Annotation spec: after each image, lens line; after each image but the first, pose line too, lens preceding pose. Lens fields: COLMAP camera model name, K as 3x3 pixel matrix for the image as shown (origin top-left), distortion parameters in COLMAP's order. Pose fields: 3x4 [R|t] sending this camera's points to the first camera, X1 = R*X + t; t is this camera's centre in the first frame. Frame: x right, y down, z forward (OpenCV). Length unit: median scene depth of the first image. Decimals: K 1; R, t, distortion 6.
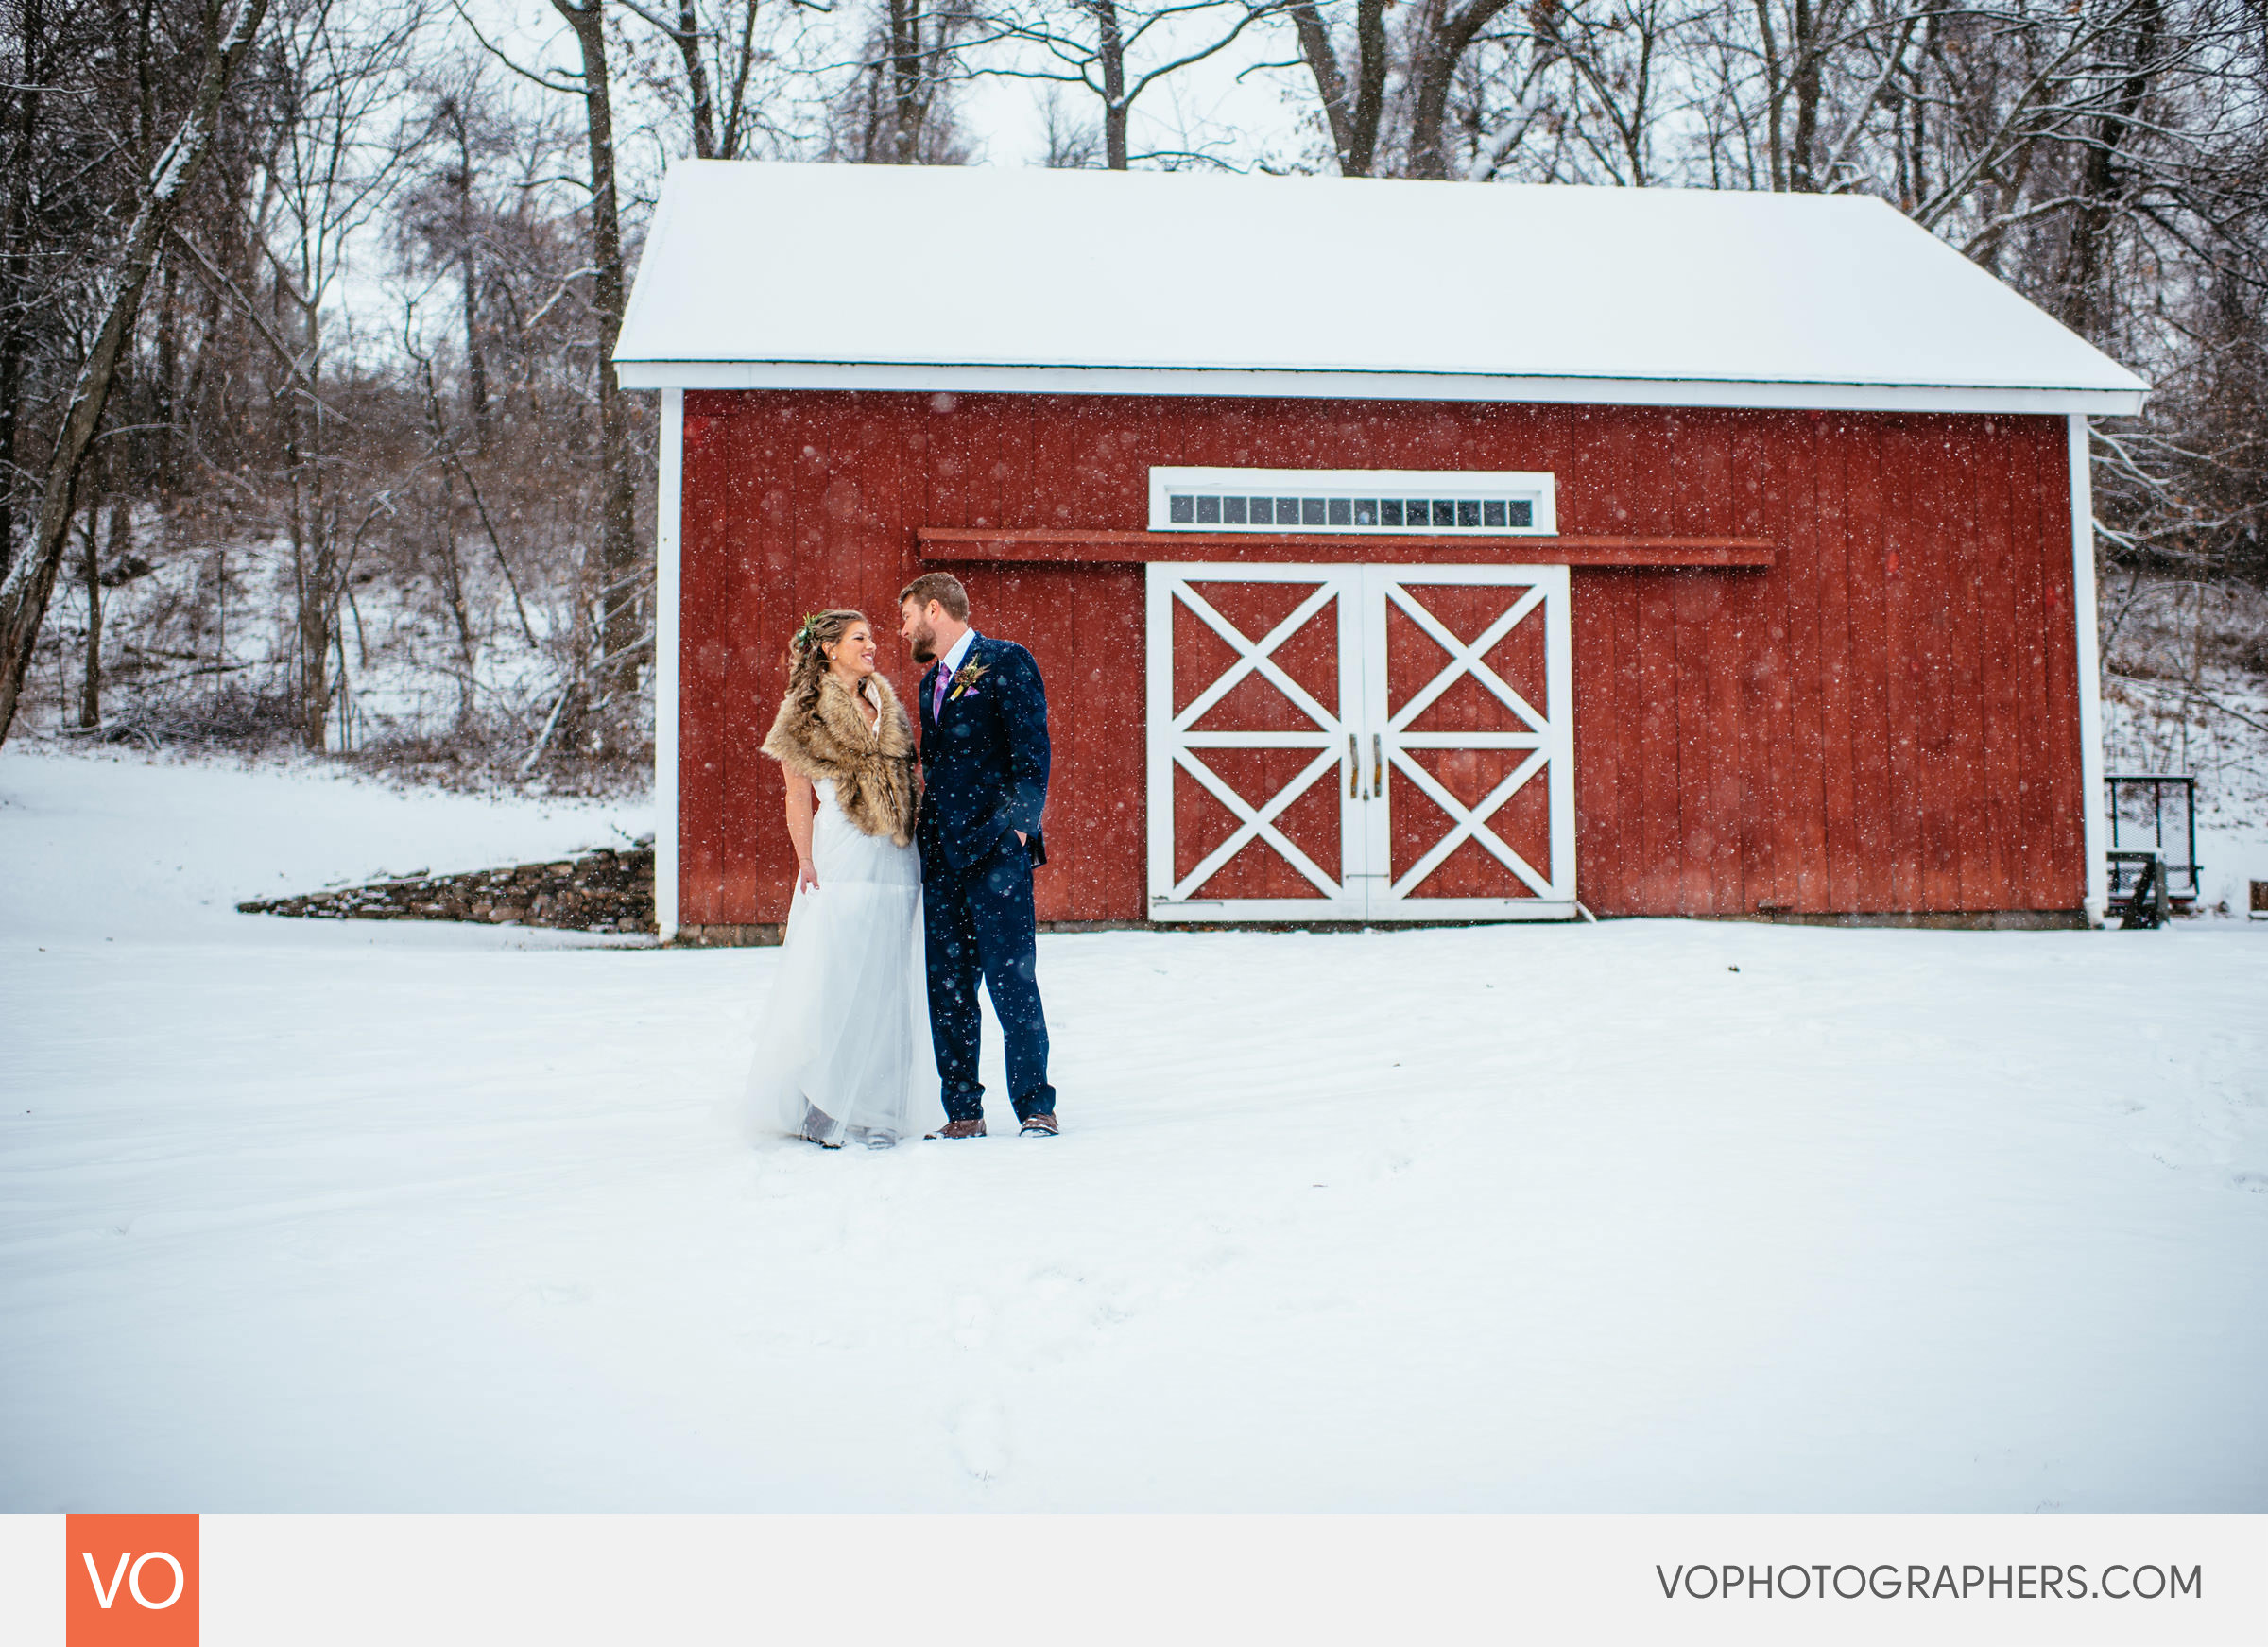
lens RADIAL K [[2221.6, 0, 1134.0], [0, 2221.6, 823.5], [0, 0, 1]] dist [-0.109086, 0.113418]
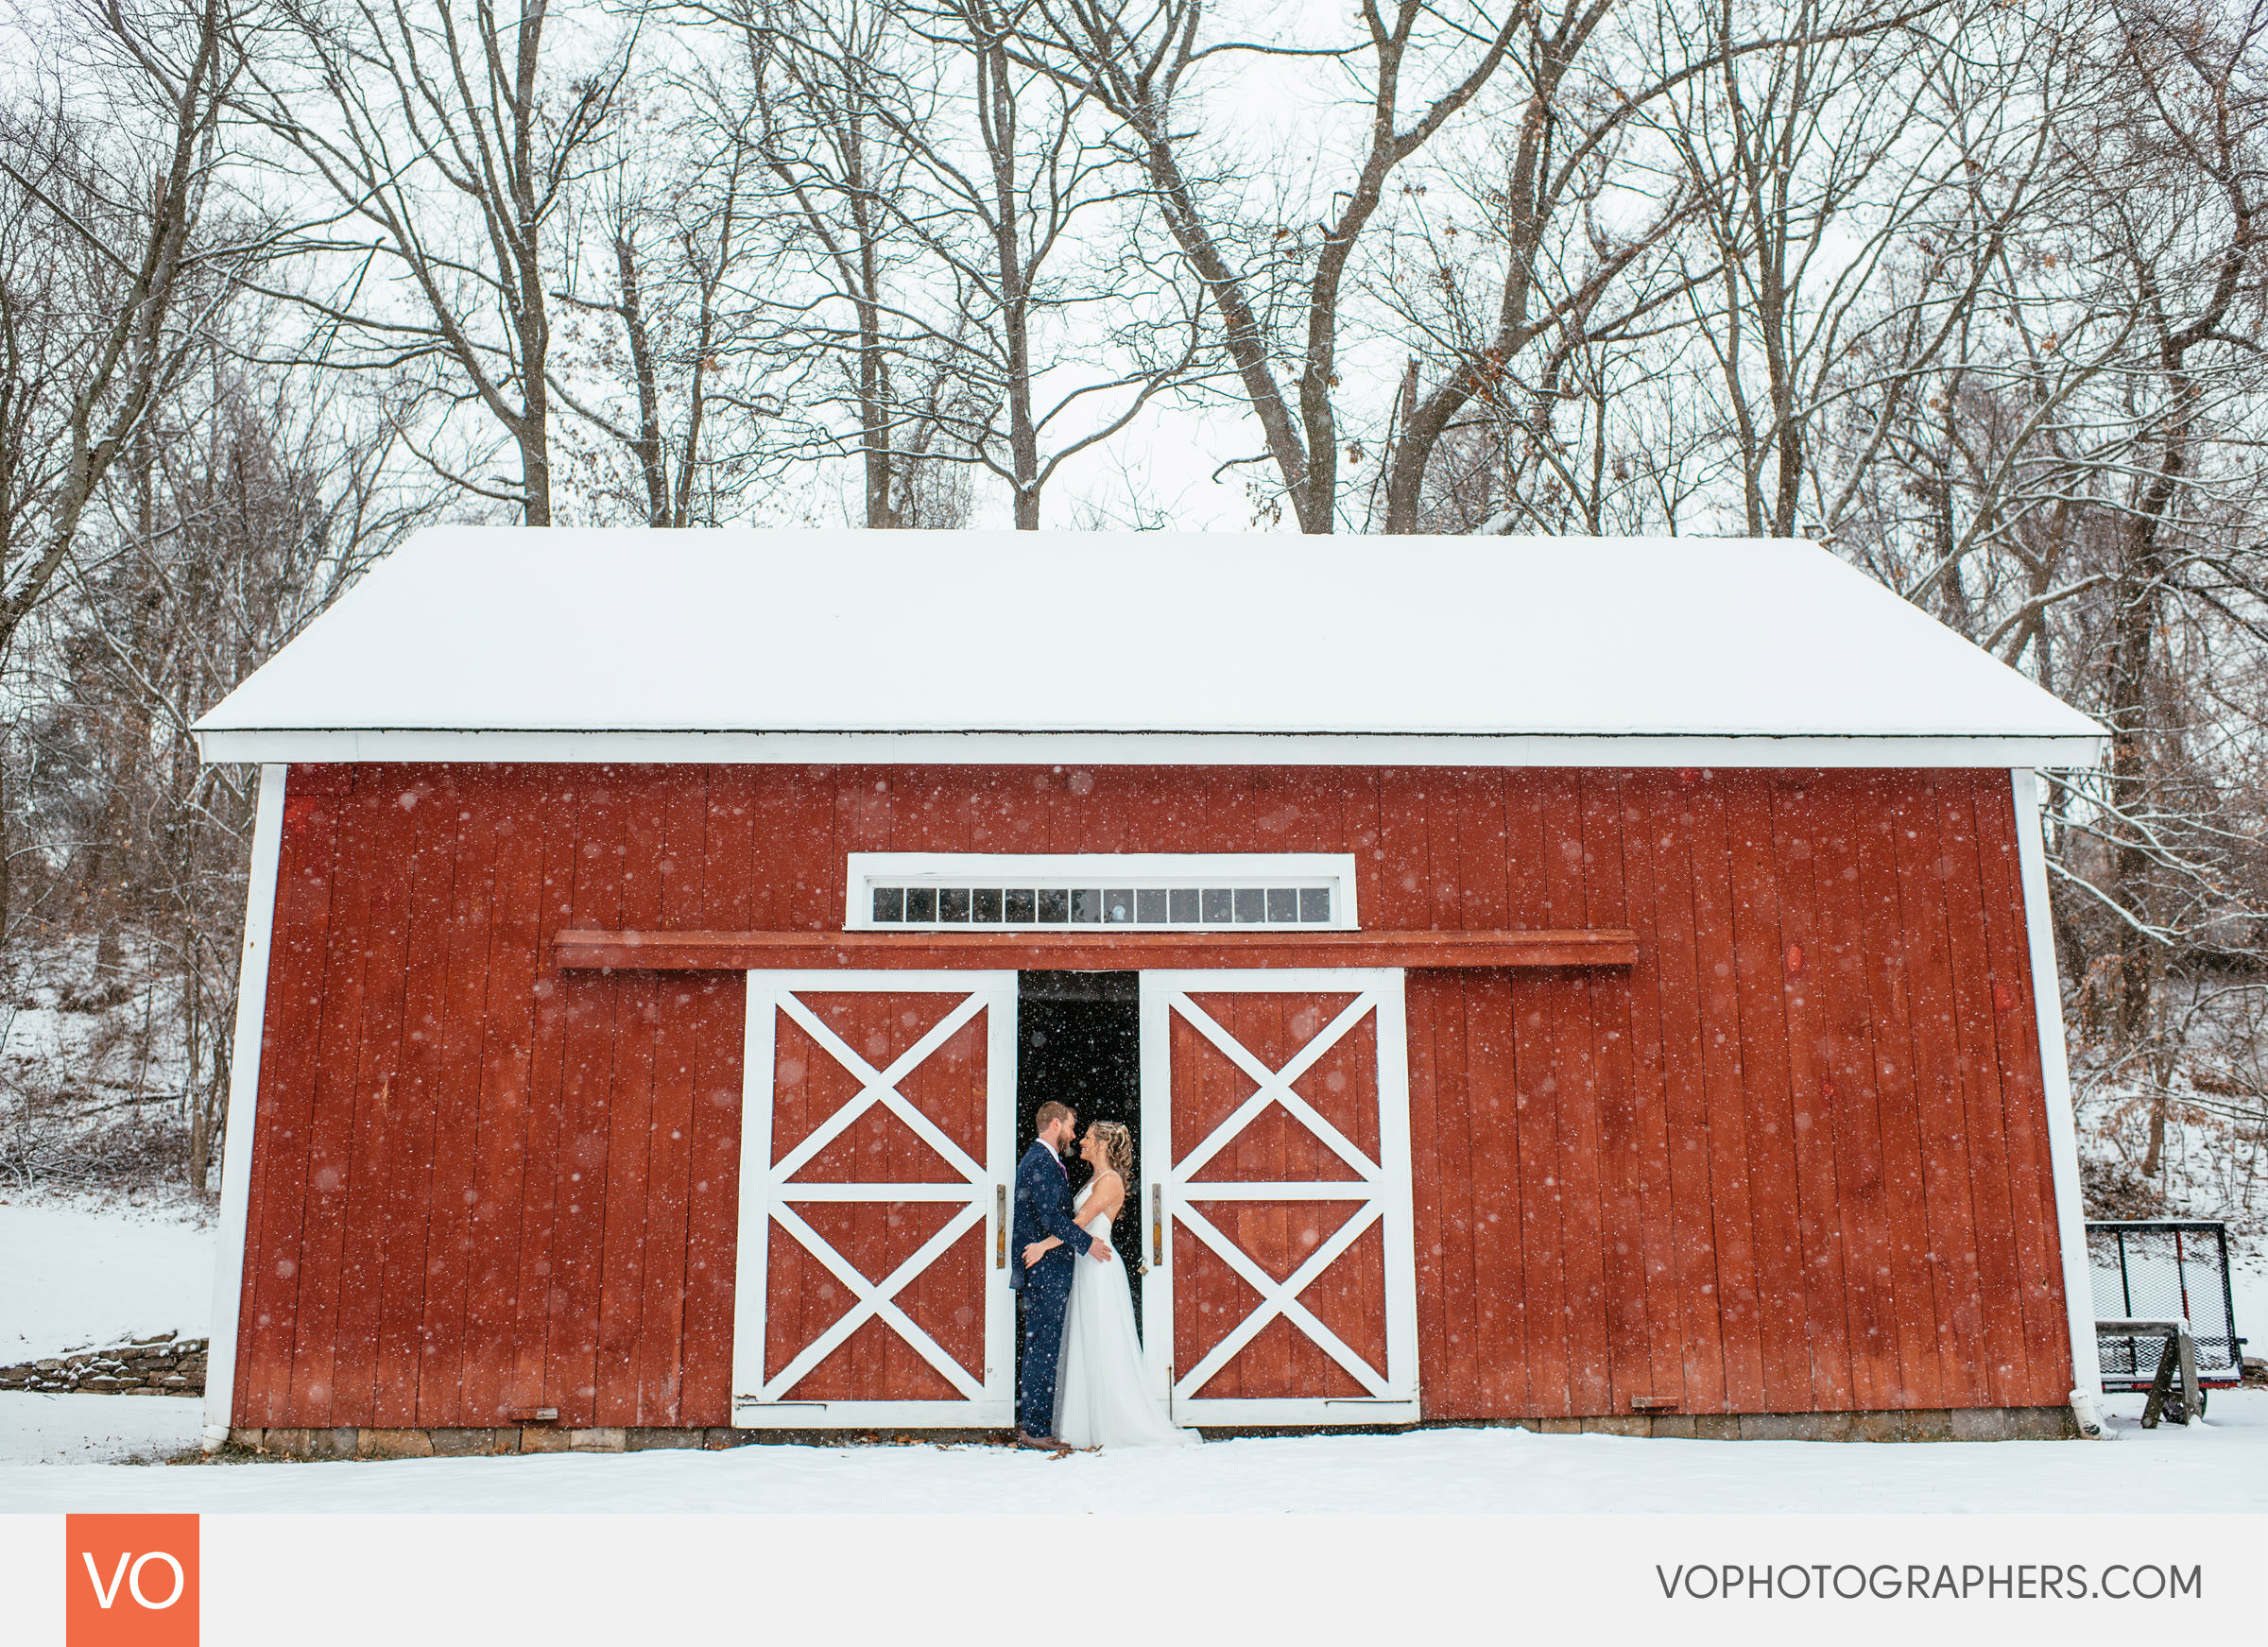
lens RADIAL K [[2221.6, 0, 1134.0], [0, 2221.6, 823.5], [0, 0, 1]] dist [-0.109086, 0.113418]
pose [[0.998648, -0.013096, -0.050300, 0.143016], [0.003196, 0.981378, -0.192062, -0.014277], [0.051878, 0.191642, 0.980093, 0.194576]]
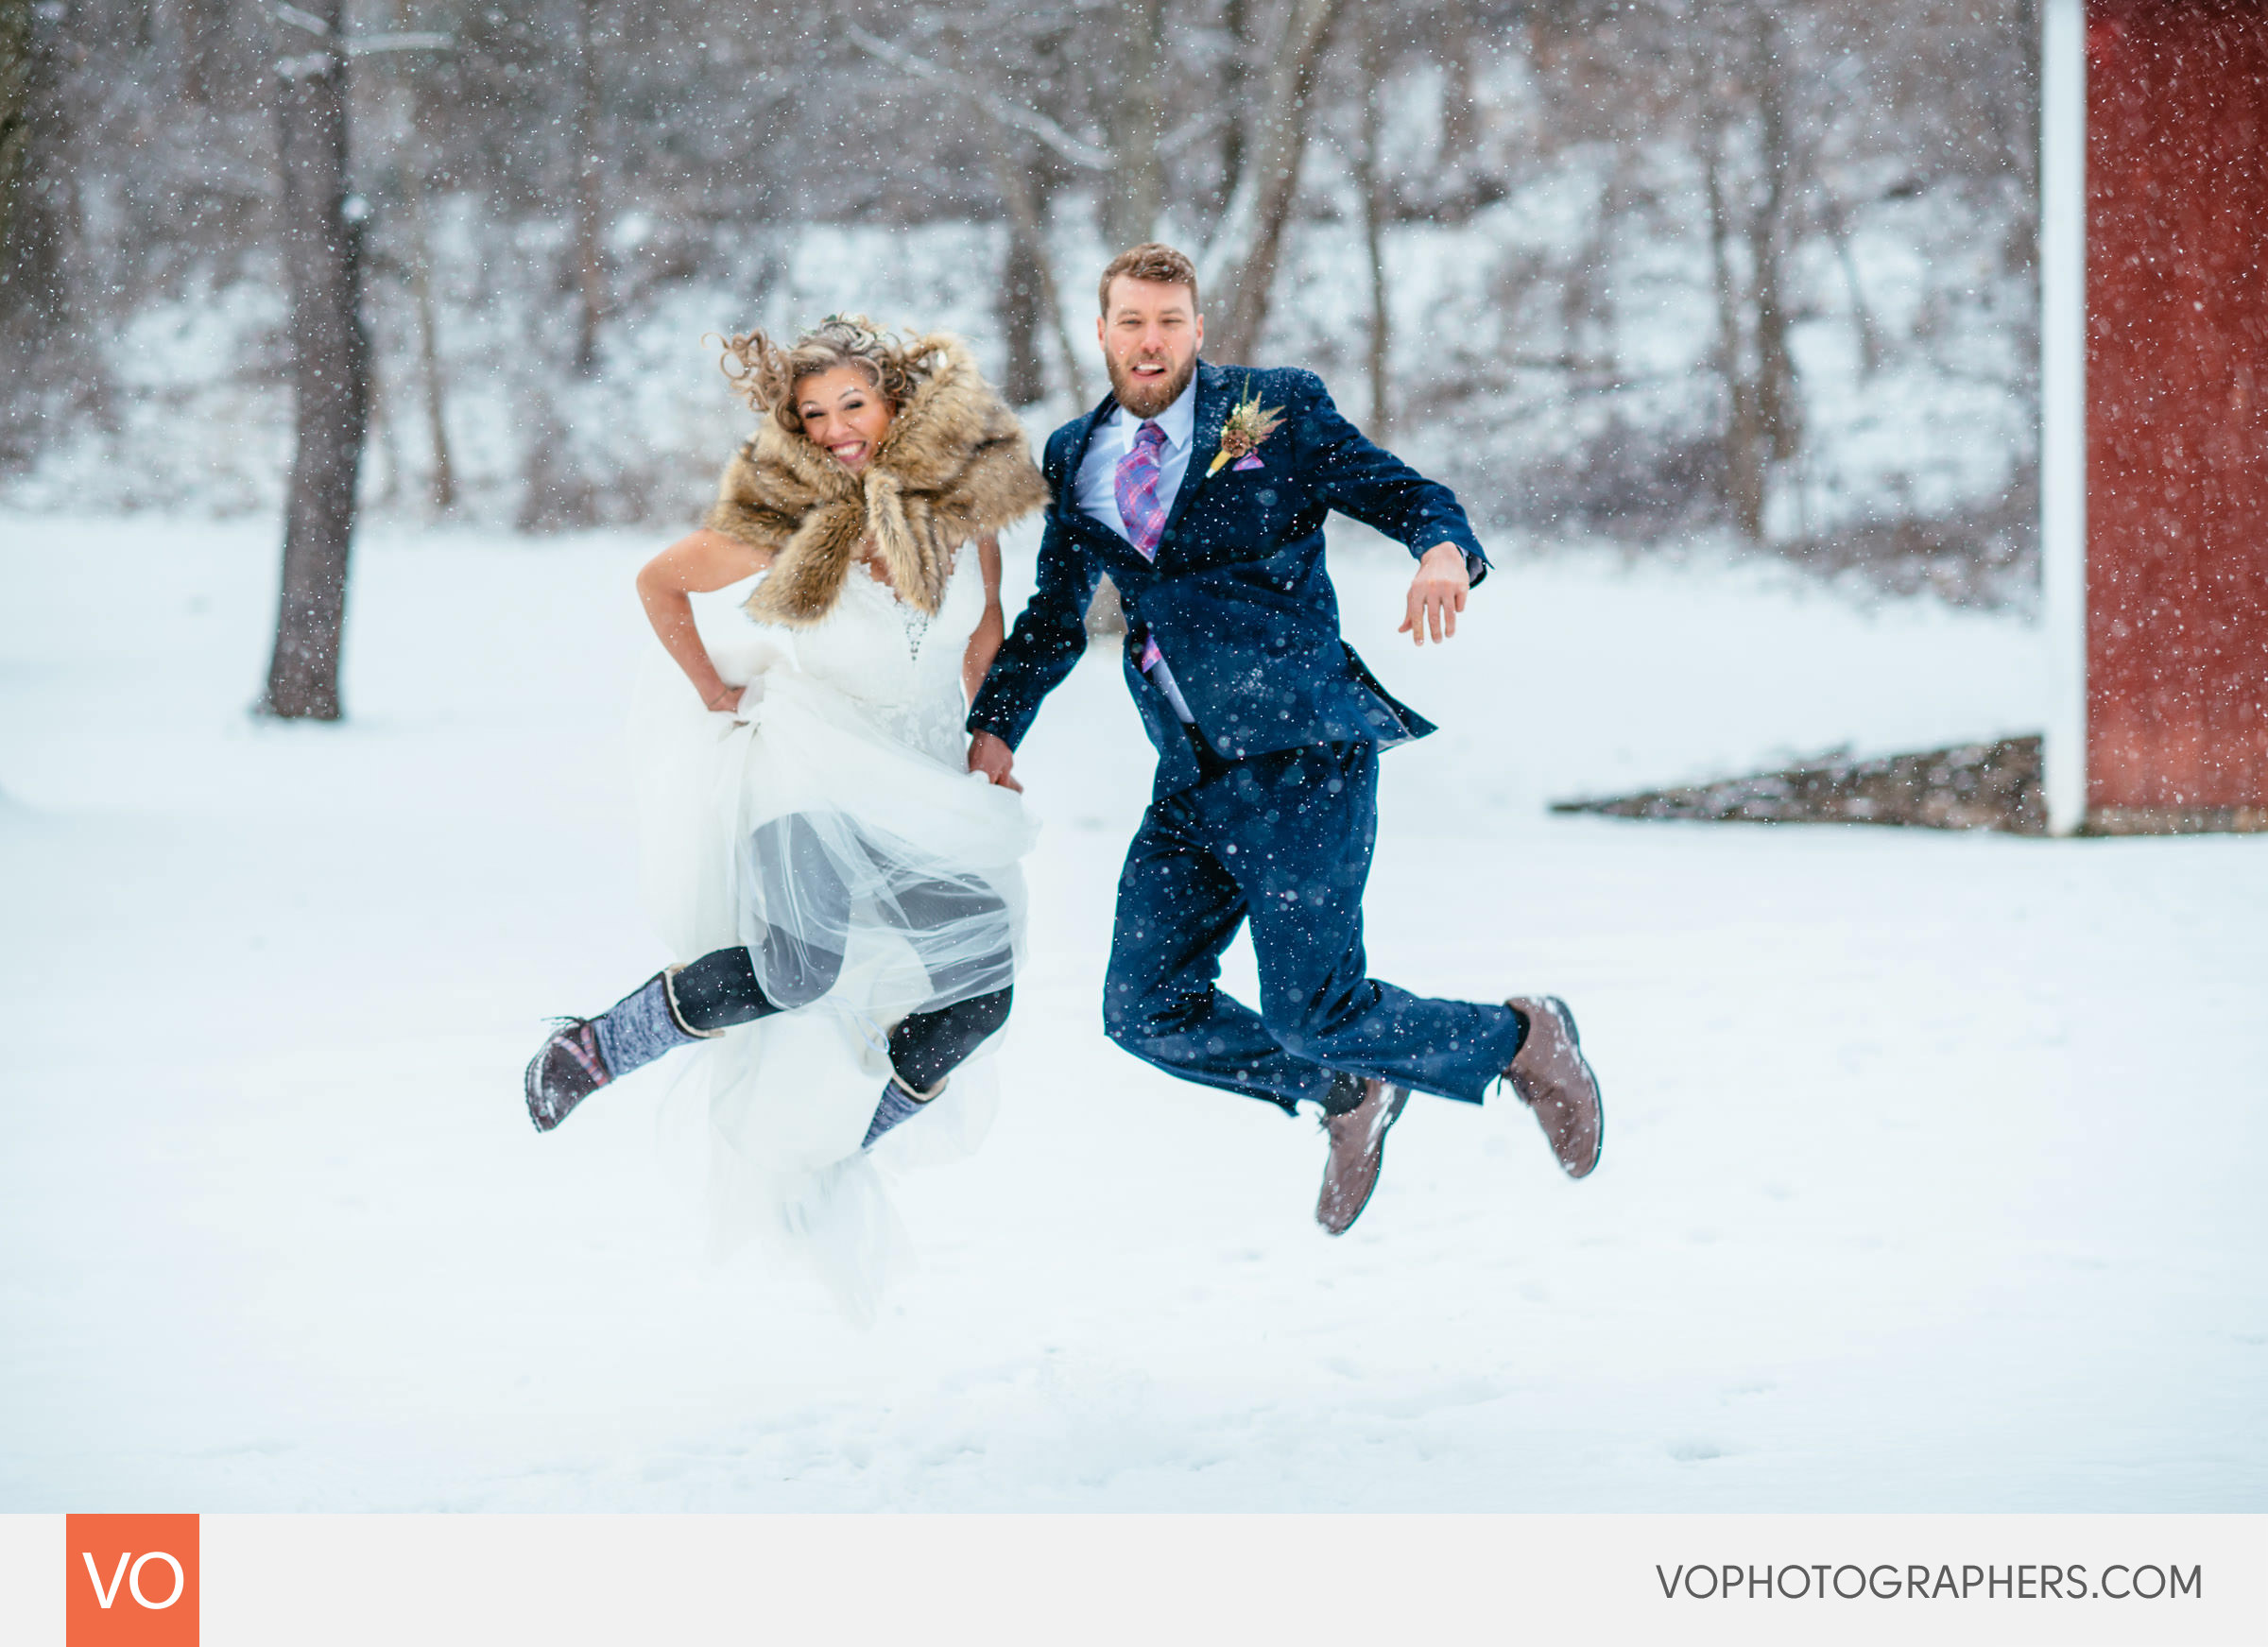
lens RADIAL K [[5009.8, 0, 1134.0], [0, 5009.8, 823.5], [0, 0, 1]] dist [-0.091726, -0.094280]
pose [[0.867619, 0.003805, -0.497214, 0.259874], [0.013208, 0.999442, 0.030696, -0.002729], [0.497053, -0.033200, 0.867085, -0.386481]]
